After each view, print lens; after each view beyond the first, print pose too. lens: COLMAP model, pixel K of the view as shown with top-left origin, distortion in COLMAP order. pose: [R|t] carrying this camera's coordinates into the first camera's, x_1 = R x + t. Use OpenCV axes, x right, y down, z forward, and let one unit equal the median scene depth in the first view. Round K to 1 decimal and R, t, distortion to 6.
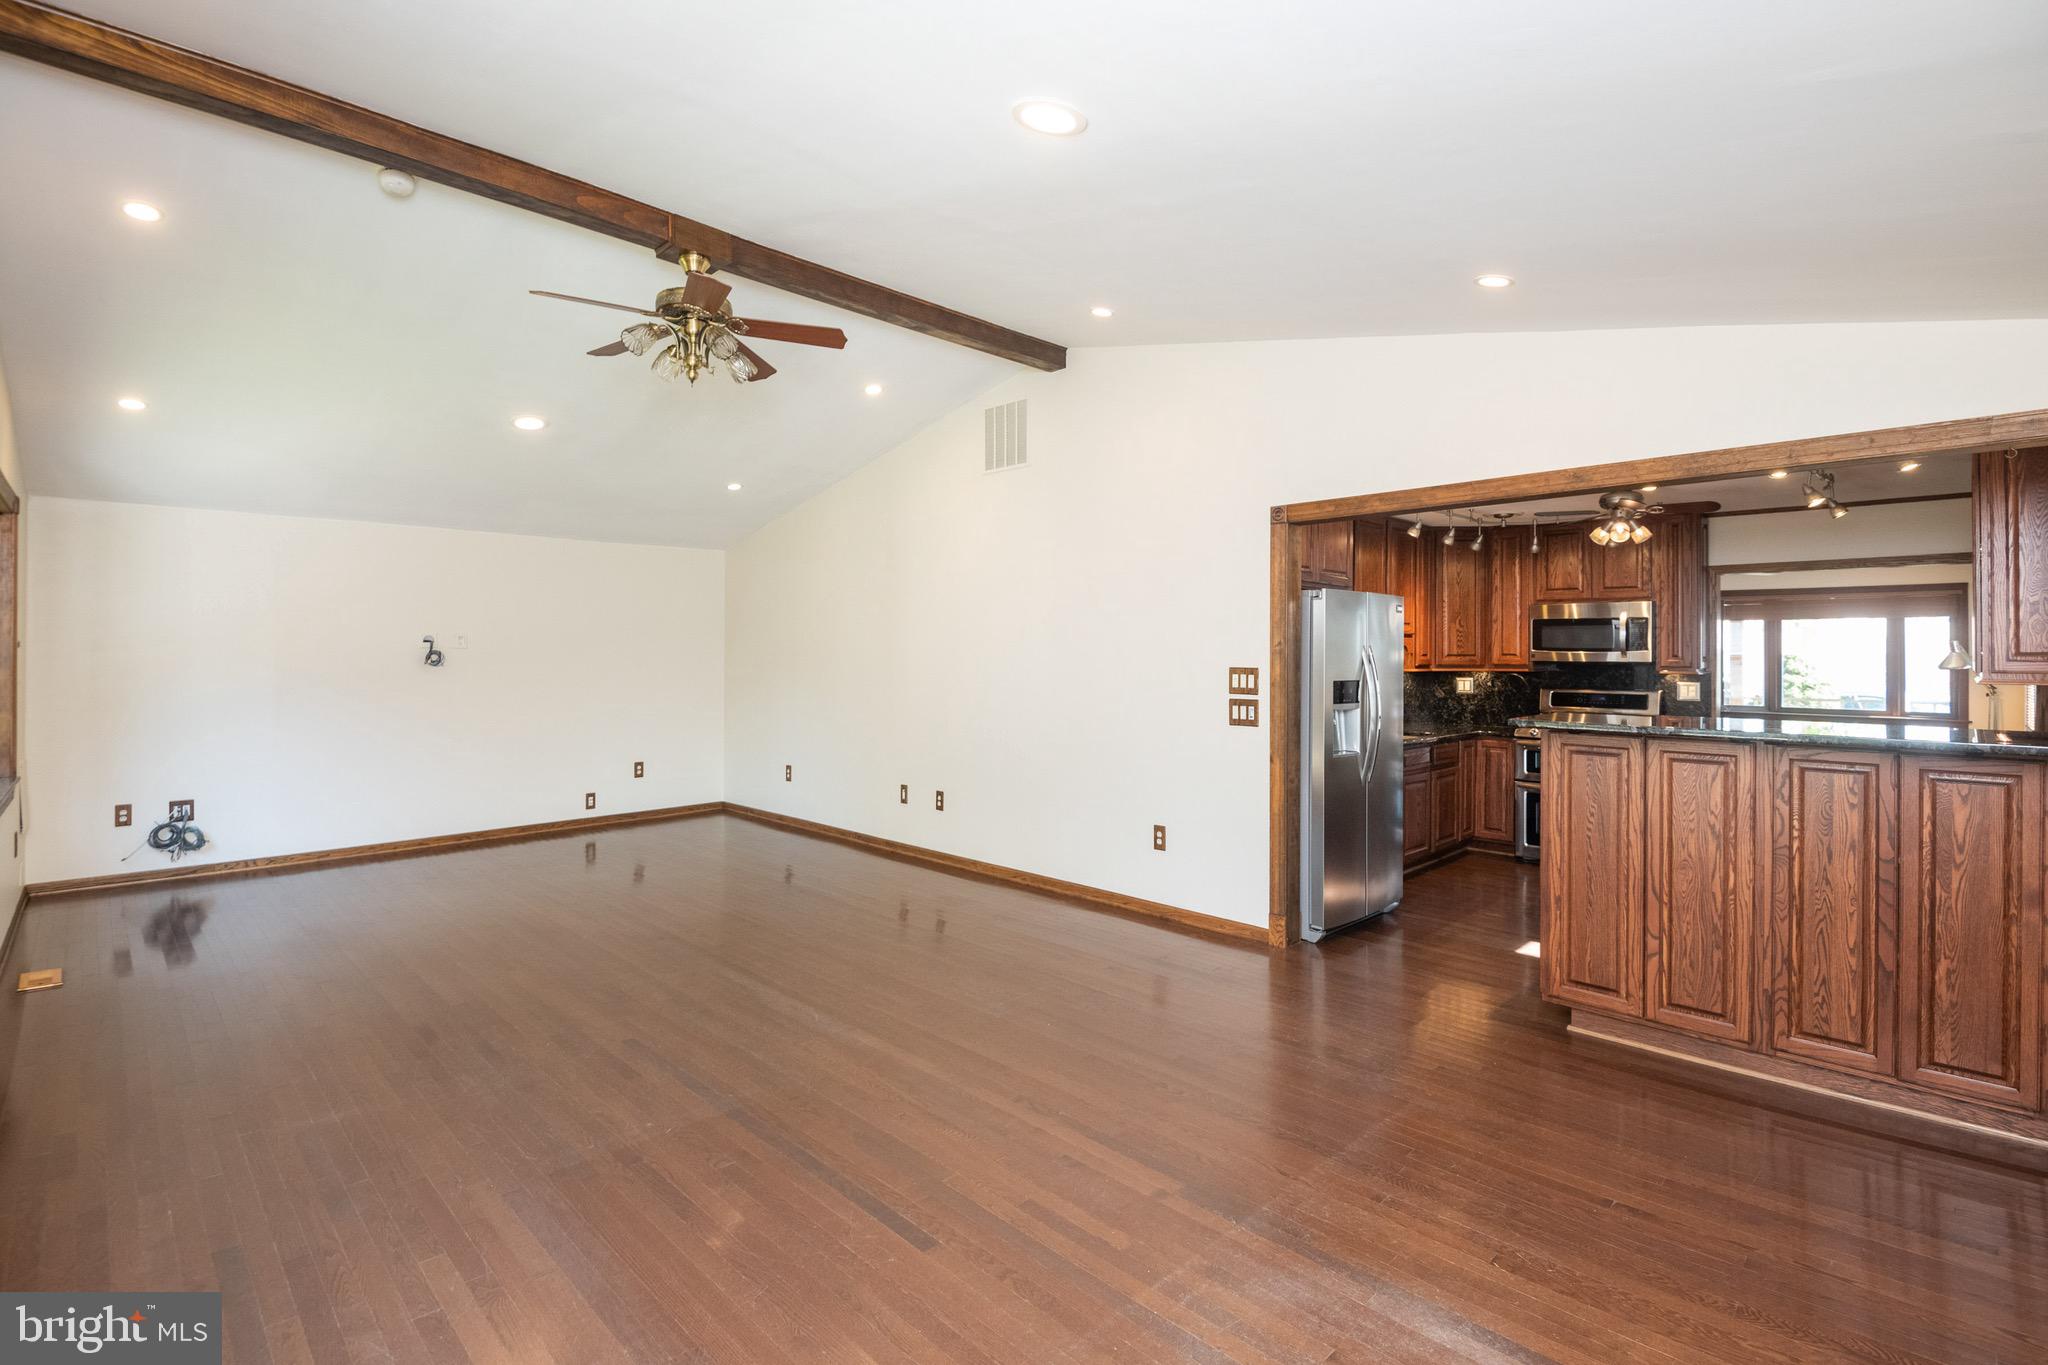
lens RADIAL K [[949.5, 0, 1040.3], [0, 949.5, 643.2], [0, 0, 1]] dist [0.027071, -0.016334]
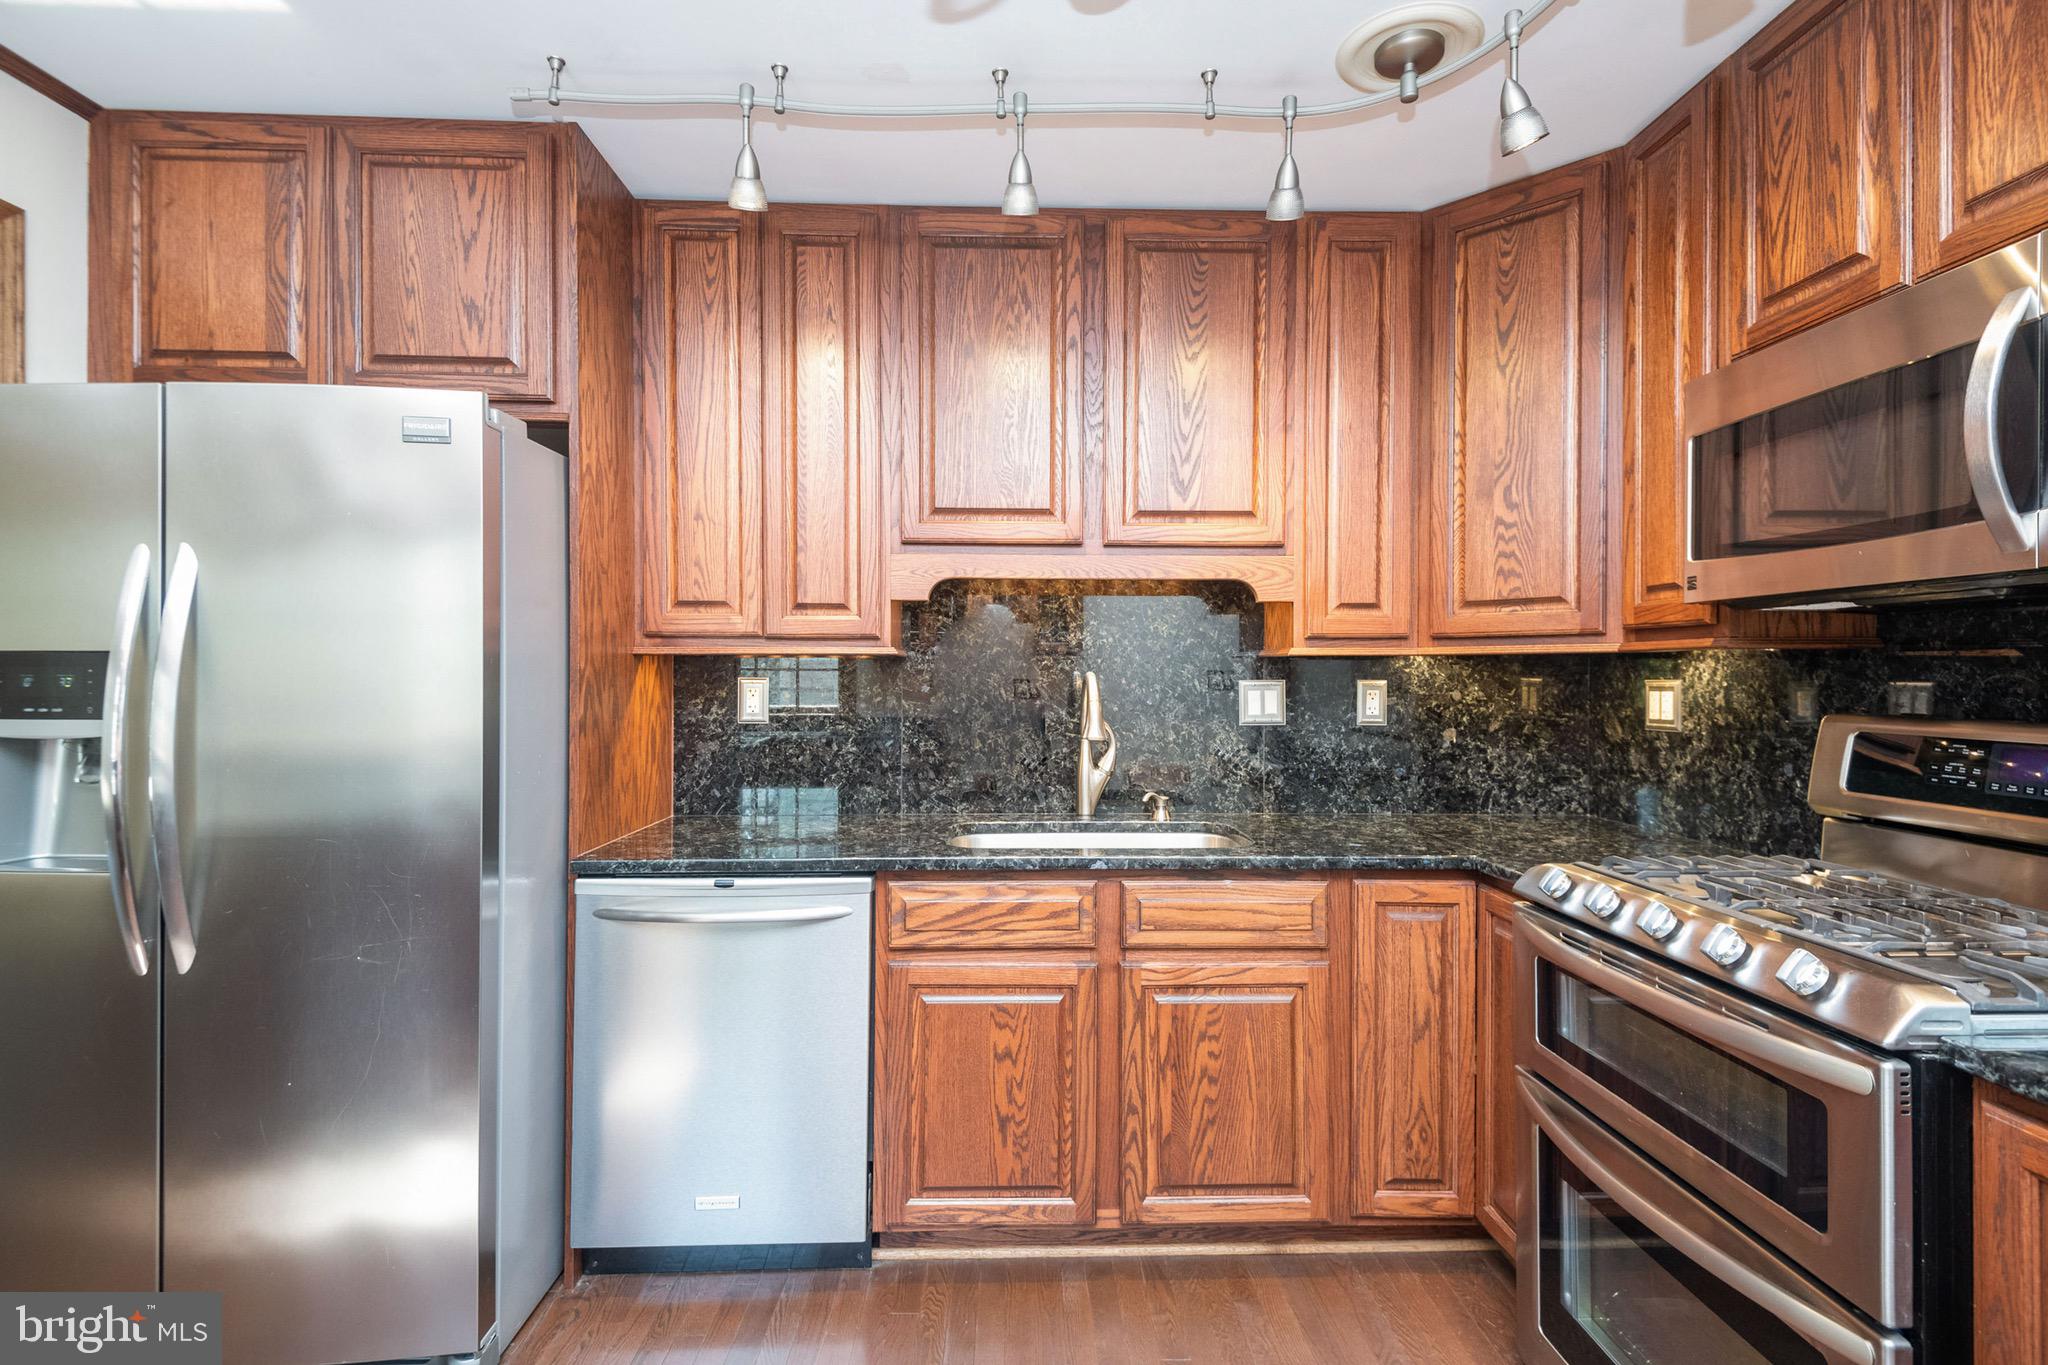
lens RADIAL K [[949.5, 0, 1030.2], [0, 949.5, 679.2], [0, 0, 1]] dist [0.027071, -0.016334]
pose [[0.723188, -0.001559, -0.690649, 0.598807], [0.010672, 0.999903, 0.008918, 0.036453], [0.690568, -0.013821, 0.723135, 0.746191]]
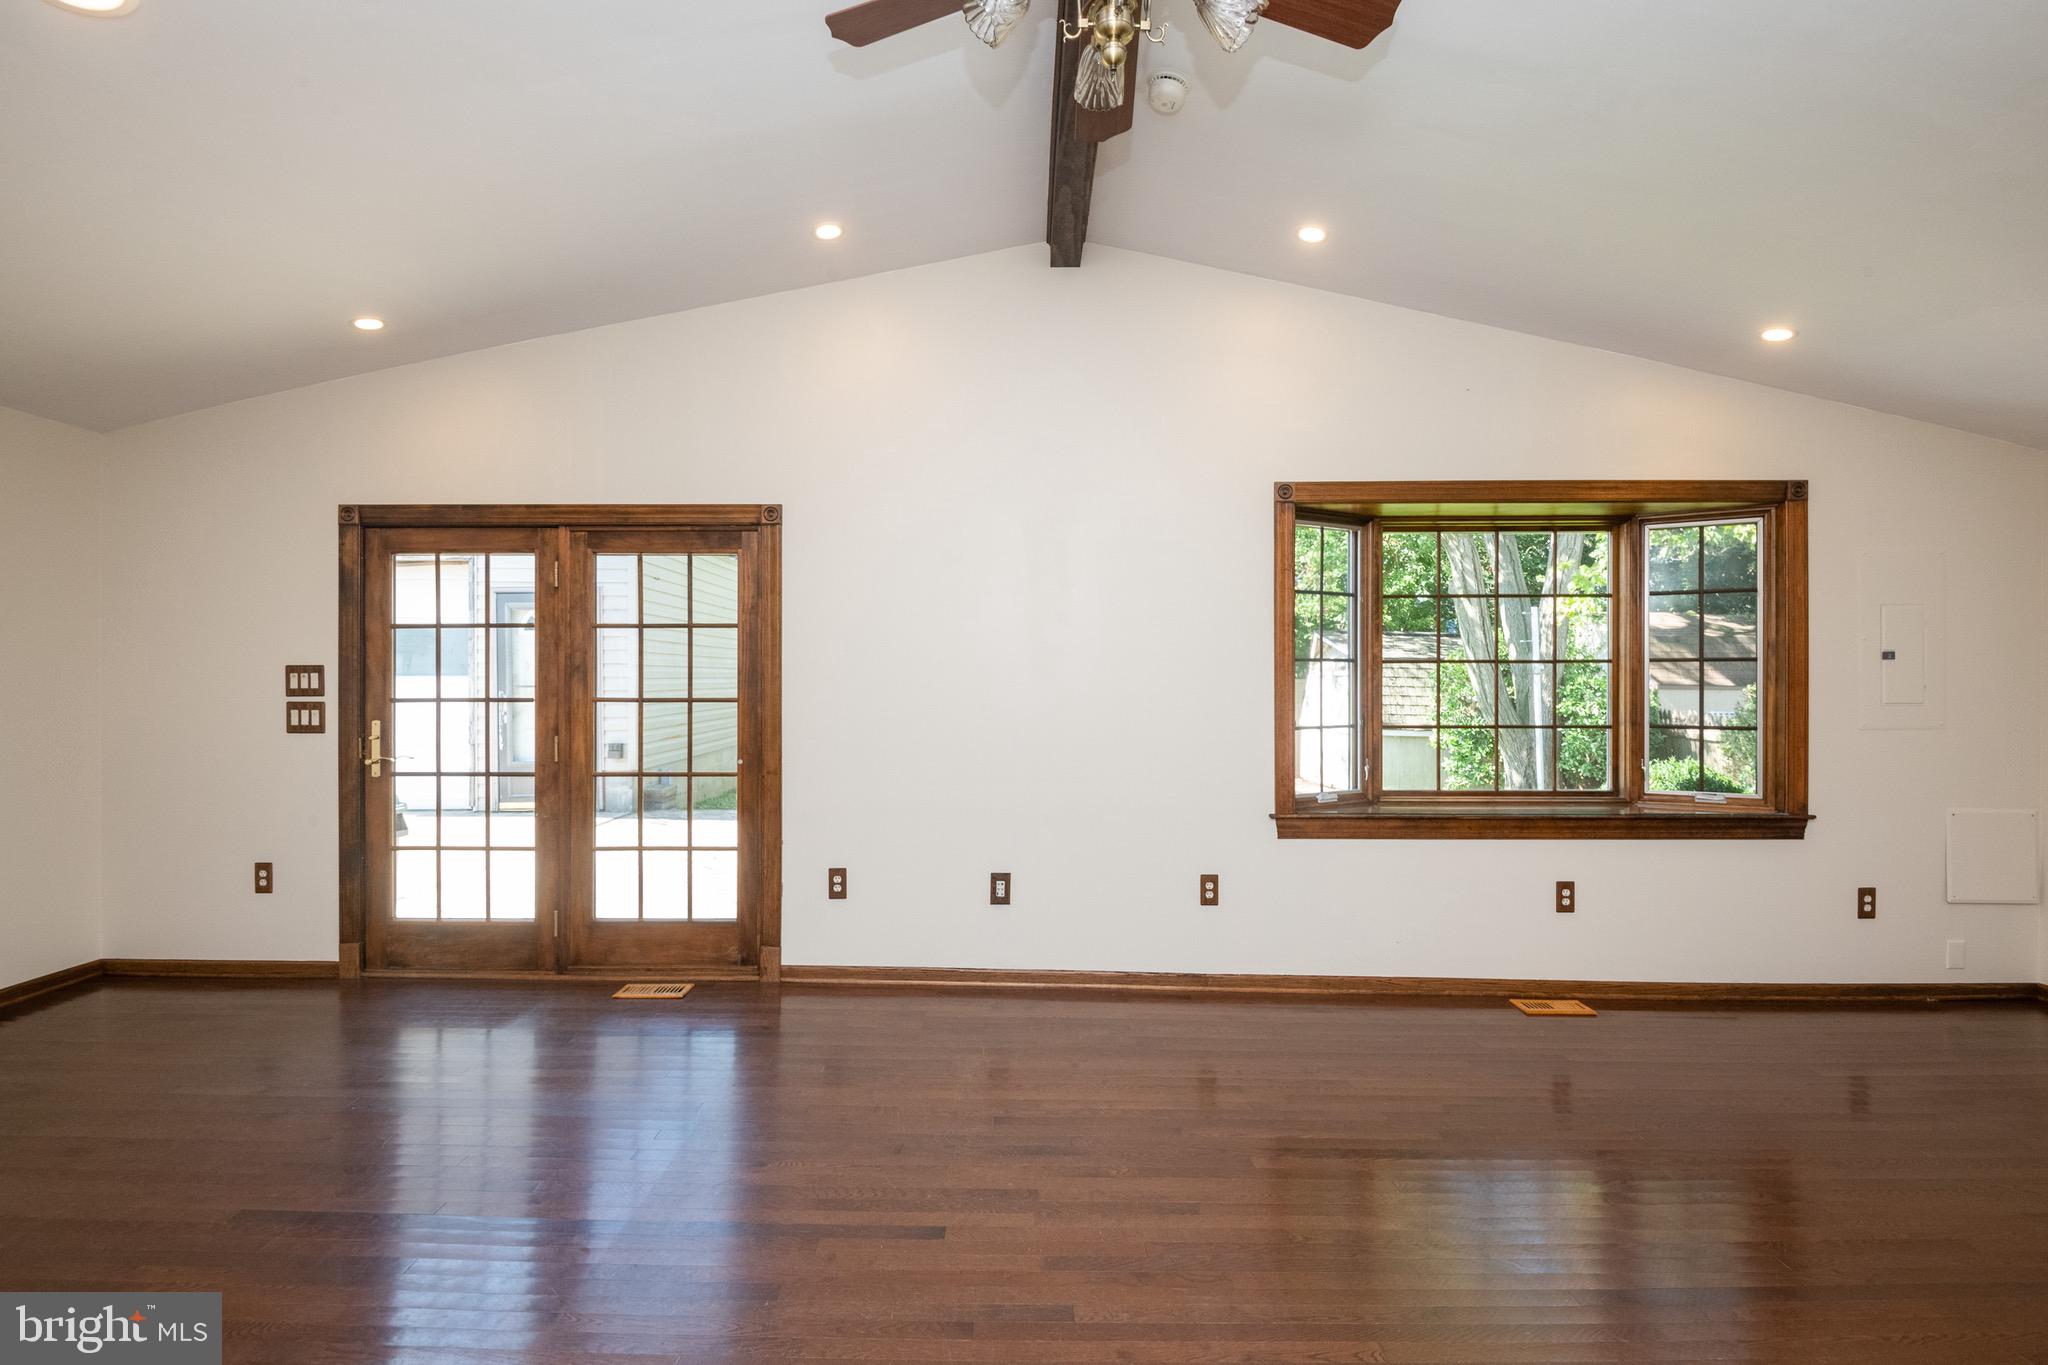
lens RADIAL K [[949.5, 0, 1032.8], [0, 949.5, 680.1], [0, 0, 1]] dist [0.027071, -0.016334]
pose [[-0.713131, 0.006555, -0.701000, -0.001757], [0.006700, 0.999974, 0.002534, 0.011086], [0.700998, -0.002889, -0.713157, 0.831471]]
